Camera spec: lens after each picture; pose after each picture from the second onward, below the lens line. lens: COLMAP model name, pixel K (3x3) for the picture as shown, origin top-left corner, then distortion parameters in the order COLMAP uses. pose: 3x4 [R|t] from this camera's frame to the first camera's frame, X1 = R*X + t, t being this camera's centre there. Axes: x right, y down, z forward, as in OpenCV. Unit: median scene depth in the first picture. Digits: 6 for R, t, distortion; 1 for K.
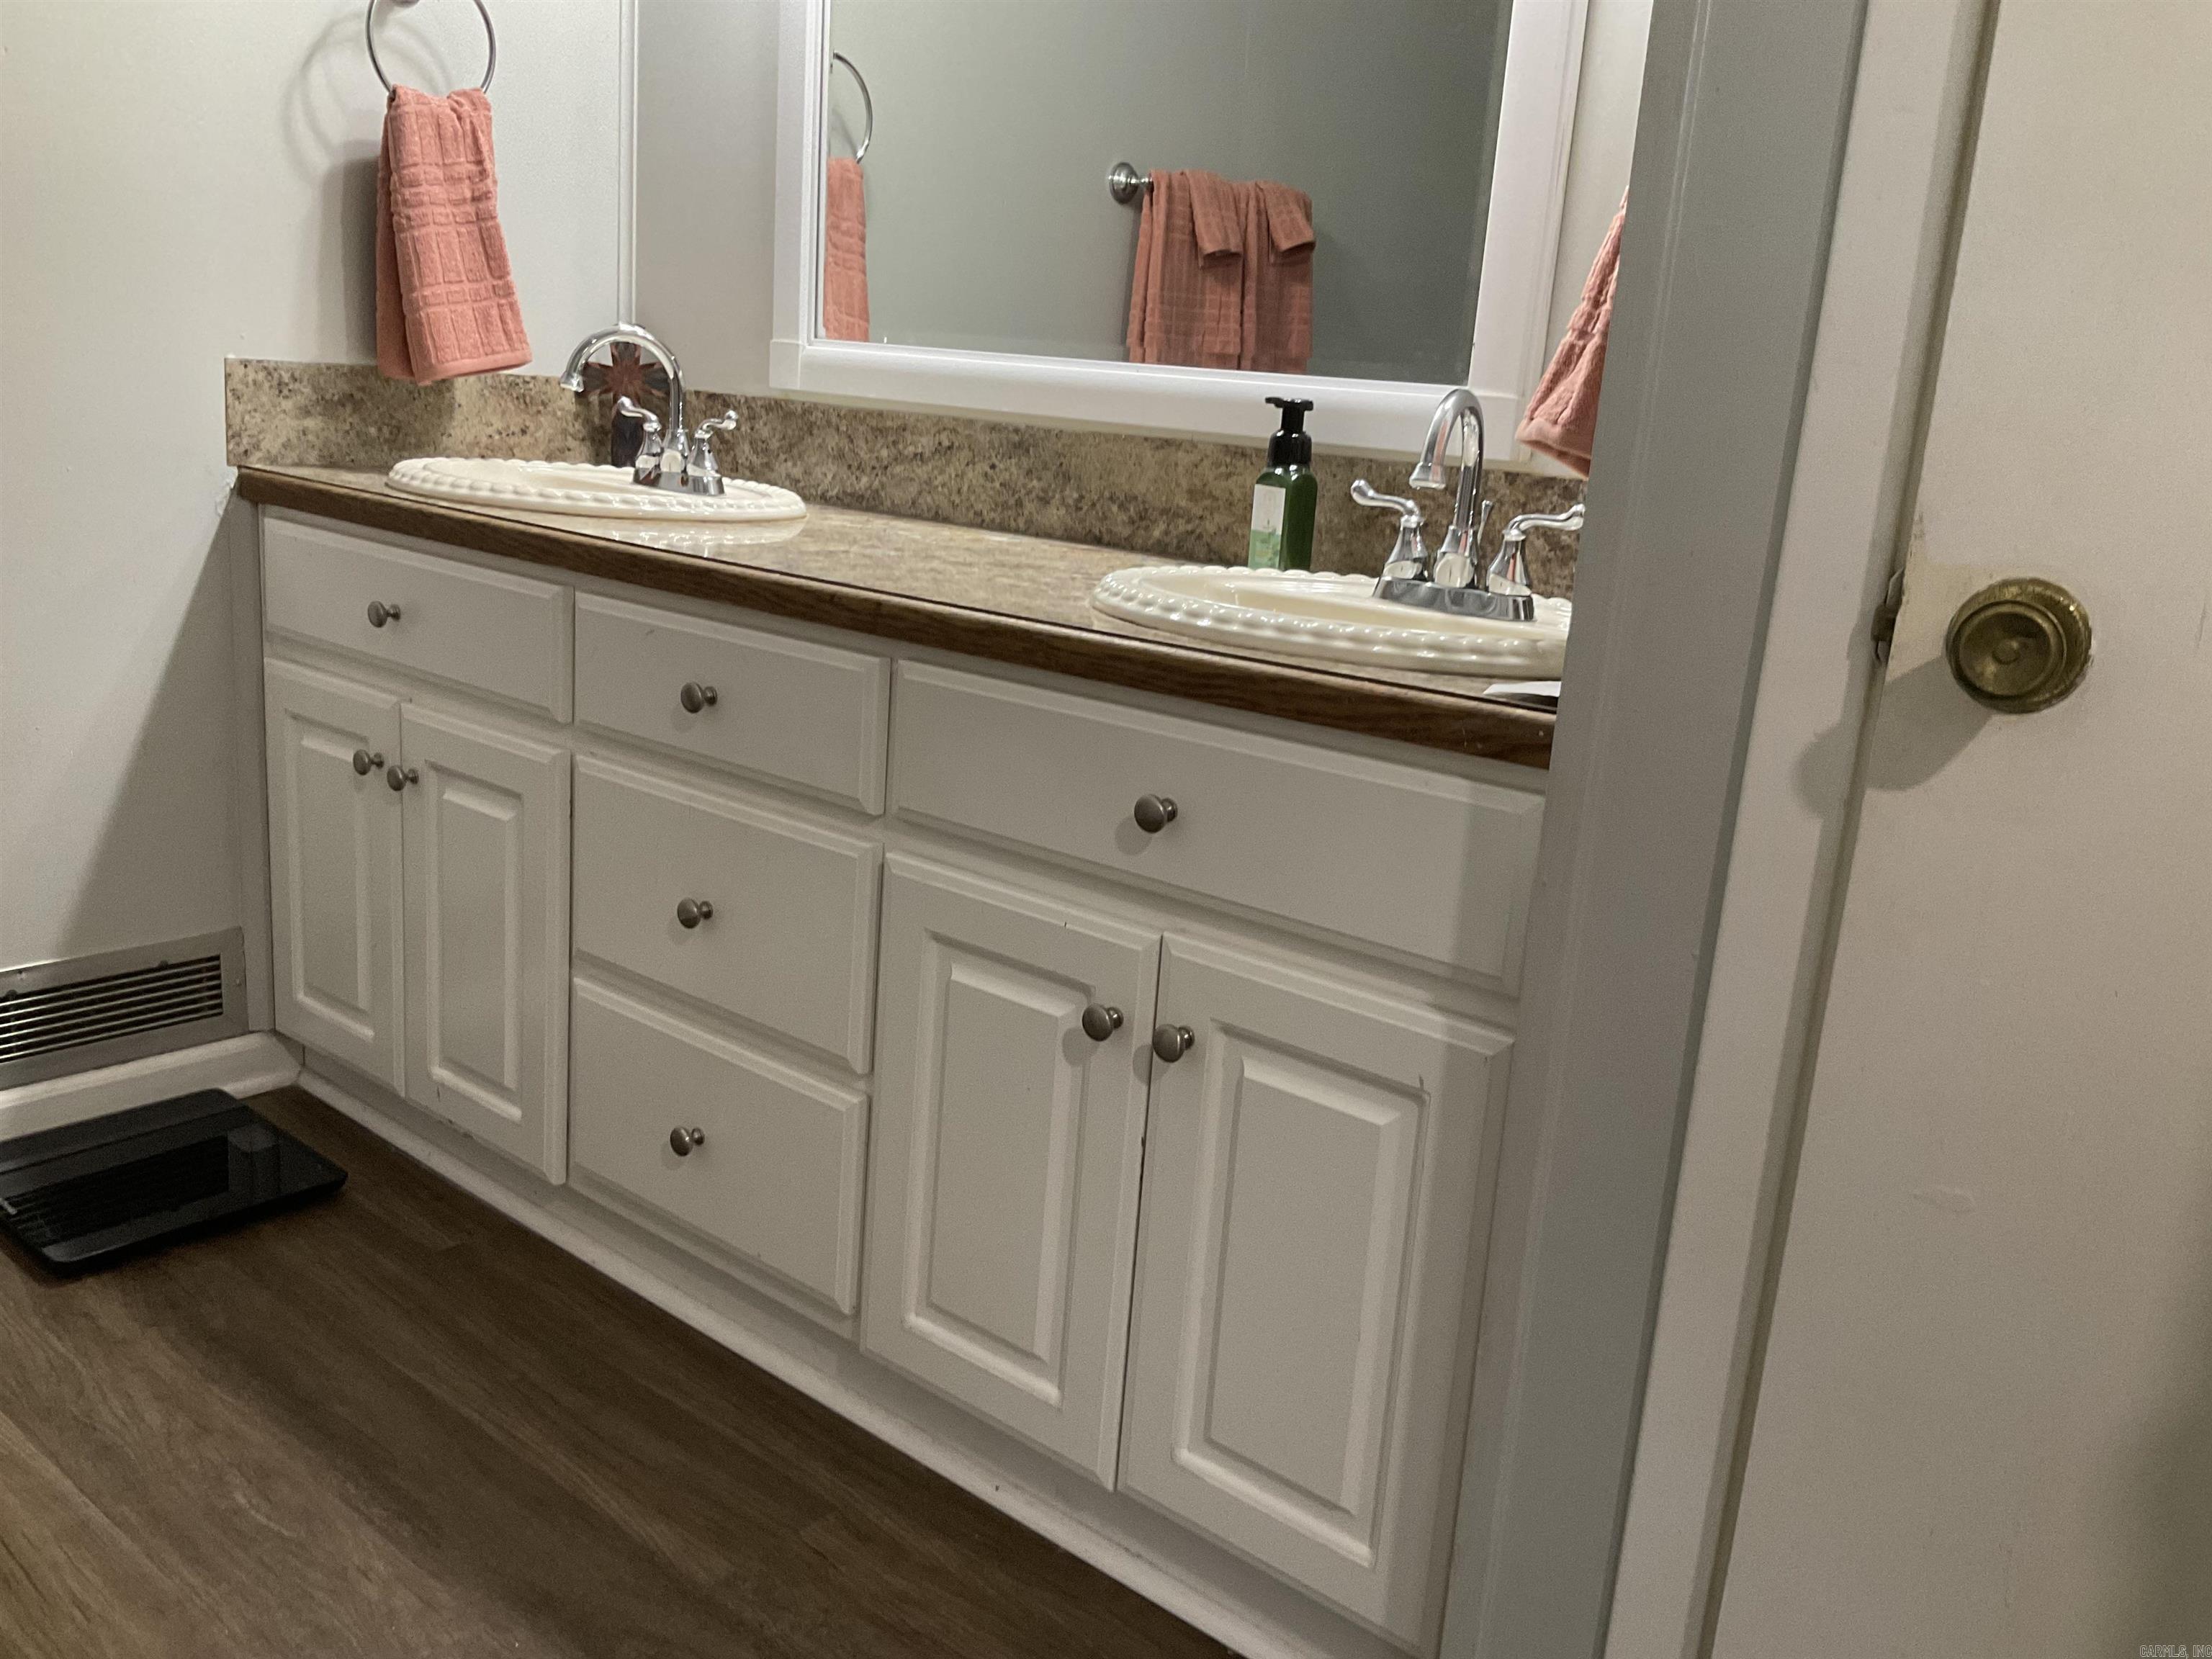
lens RADIAL K [[1863.0, 0, 1106.9], [0, 1863.0, 826.9], [0, 0, 1]] dist [0.097527, -0.198235]
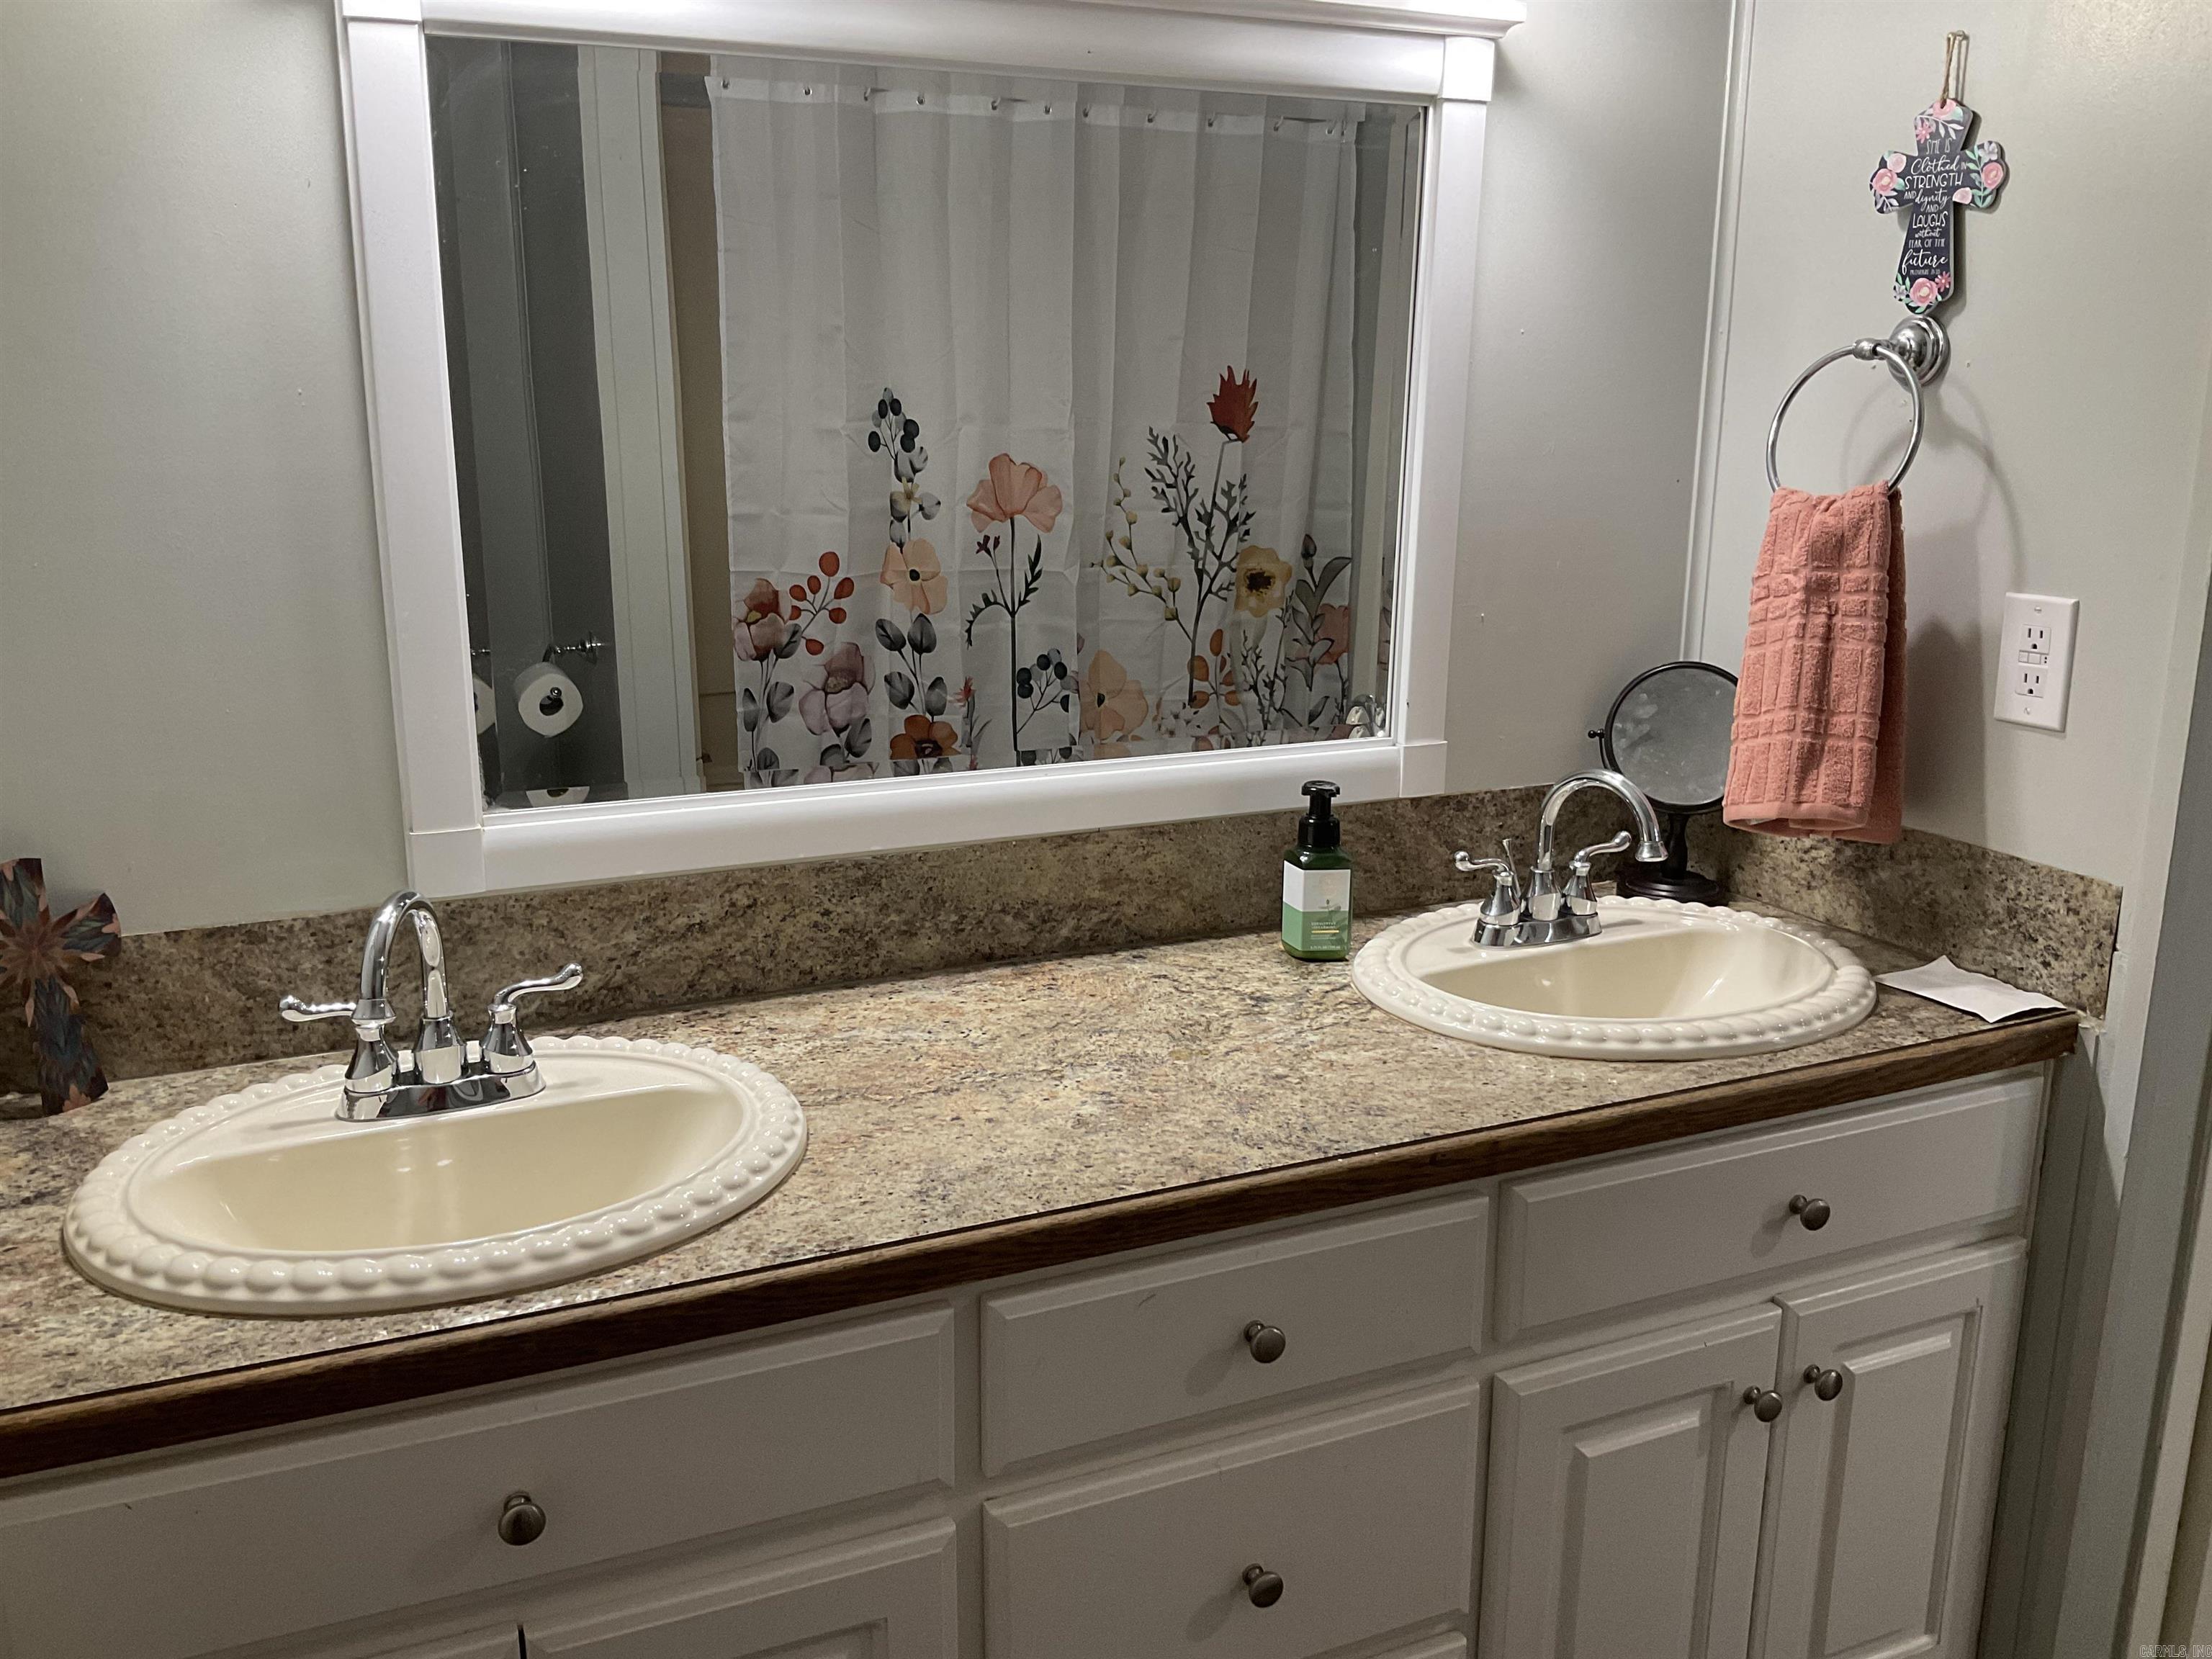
lens RADIAL K [[1863.0, 0, 1104.5], [0, 1863.0, 833.1], [0, 0, 1]] dist [0.097527, -0.198235]
pose [[0.421157, -0.291322, 0.858929, -0.720803], [0.233433, 0.949926, 0.207727, -0.378687], [-0.876434, 0.113016, 0.468072, 0.528230]]
